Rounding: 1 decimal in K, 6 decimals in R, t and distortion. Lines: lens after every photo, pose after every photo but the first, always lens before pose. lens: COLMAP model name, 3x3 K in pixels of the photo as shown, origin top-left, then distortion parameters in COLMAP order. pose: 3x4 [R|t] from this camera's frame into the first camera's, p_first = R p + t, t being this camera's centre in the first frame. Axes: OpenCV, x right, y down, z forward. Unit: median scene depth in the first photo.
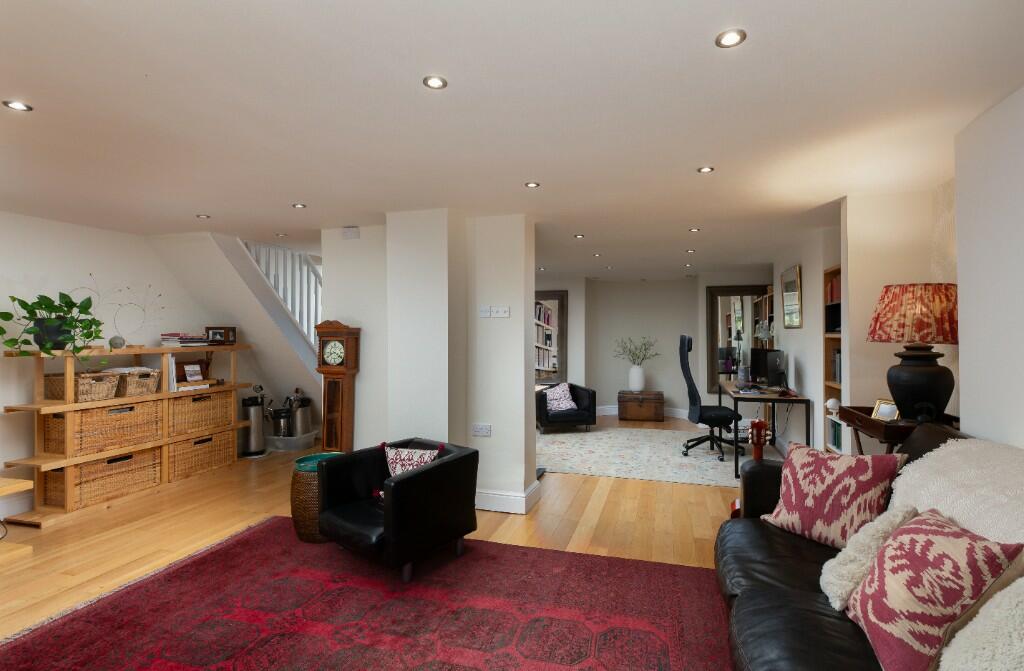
lens RADIAL K [[533.5, 0, 516.5], [0, 533.5, 327.7], [0, 0, 1]] dist [-0.000758, 0.000010]
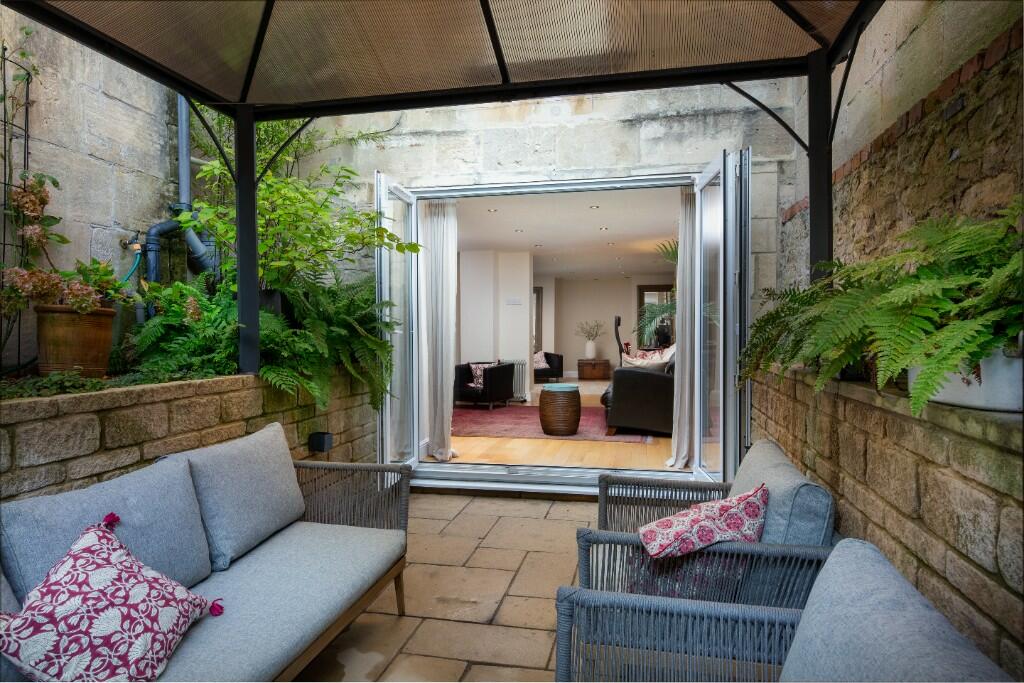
lens RADIAL K [[650.0, 0, 510.8], [0, 650.0, 341.4], [0, 0, 1]] dist [-0.002329, -0.000246]
pose [[0.996857, -0.004354, 0.079099, -0.123066], [0.002153, 0.999609, 0.027886, 0.025853], [-0.079189, -0.027628, 0.996477, -0.705095]]
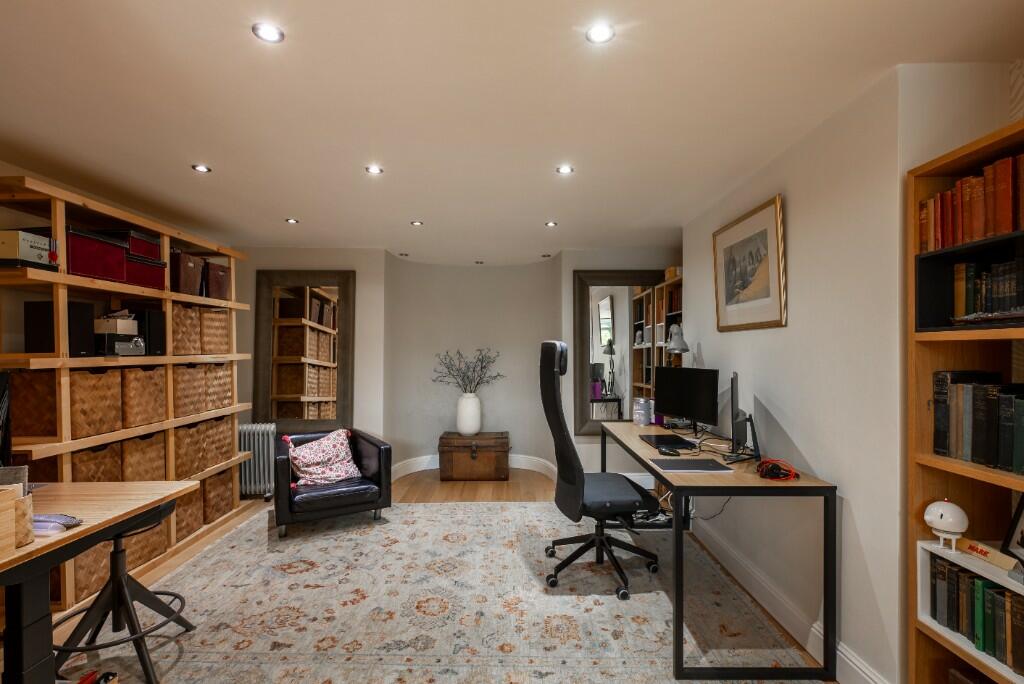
lens RADIAL K [[503.1, 0, 512.5], [0, 503.1, 347.4], [0, 0, 1]] dist [-0.000409, -0.000002]
pose [[0.961304, 0.000860, 0.275487, 0.112550], [-0.003113, 0.999965, 0.007741, 0.010982], [-0.275471, -0.008299, 0.961274, 0.416446]]
